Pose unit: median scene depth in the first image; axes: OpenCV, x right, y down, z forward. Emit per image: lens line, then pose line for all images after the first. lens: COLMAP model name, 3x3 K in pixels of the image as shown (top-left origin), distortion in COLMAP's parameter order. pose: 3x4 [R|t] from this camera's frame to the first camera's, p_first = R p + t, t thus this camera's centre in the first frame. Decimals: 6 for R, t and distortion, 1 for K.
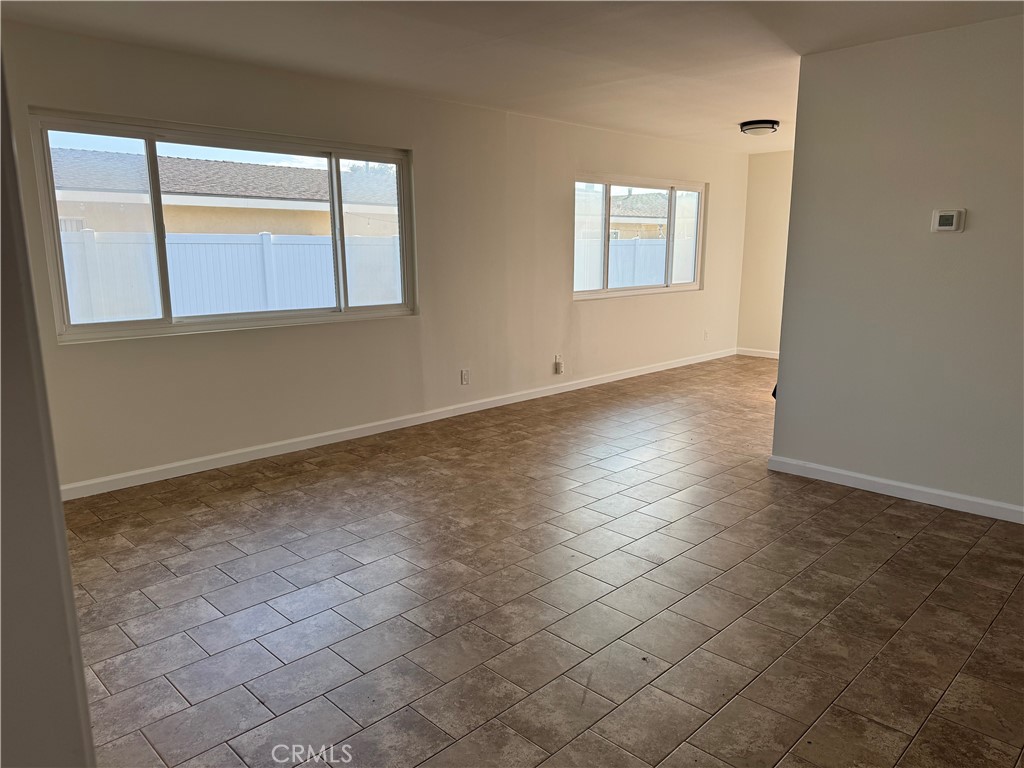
lens RADIAL K [[713.4, 0, 512.0], [0, 713.4, 384.0], [0, 0, 1]] dist [0.079987, -0.104389]
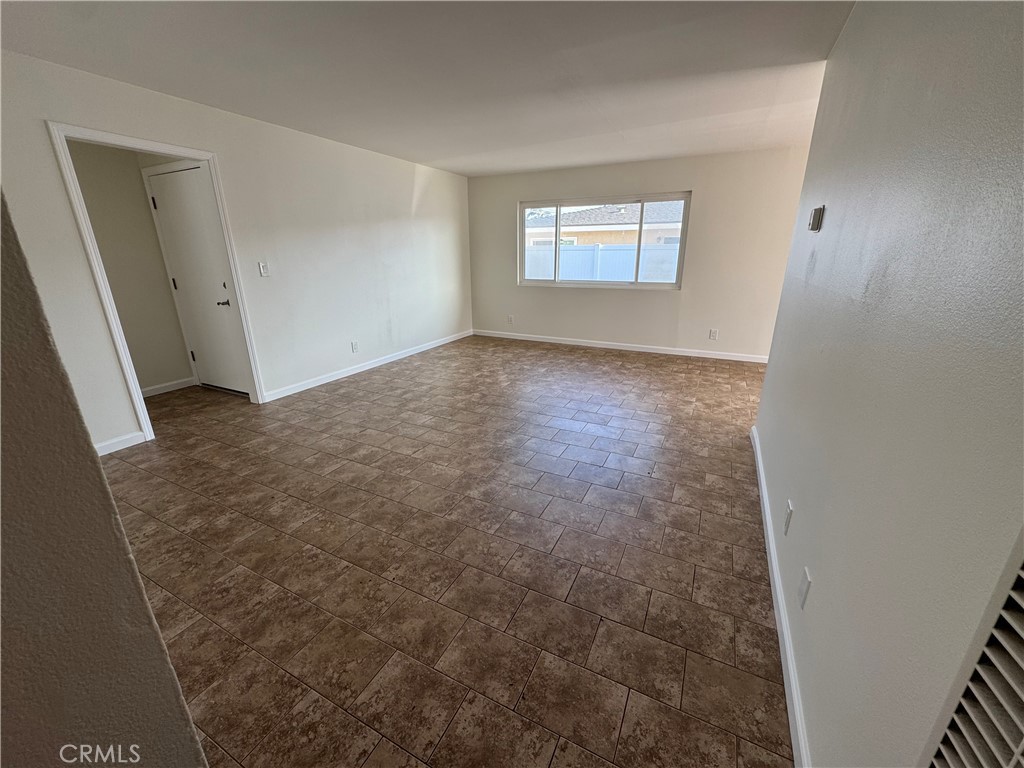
lens RADIAL K [[407.8, 0, 512.0], [0, 407.8, 384.0], [0, 0, 1]] dist [0.000113, -0.000006]
pose [[0.310576, 0.293682, -0.904043, 0.899893], [-0.176243, 0.952375, 0.248836, -0.072706], [0.934067, 0.082049, 0.347544, 0.402962]]
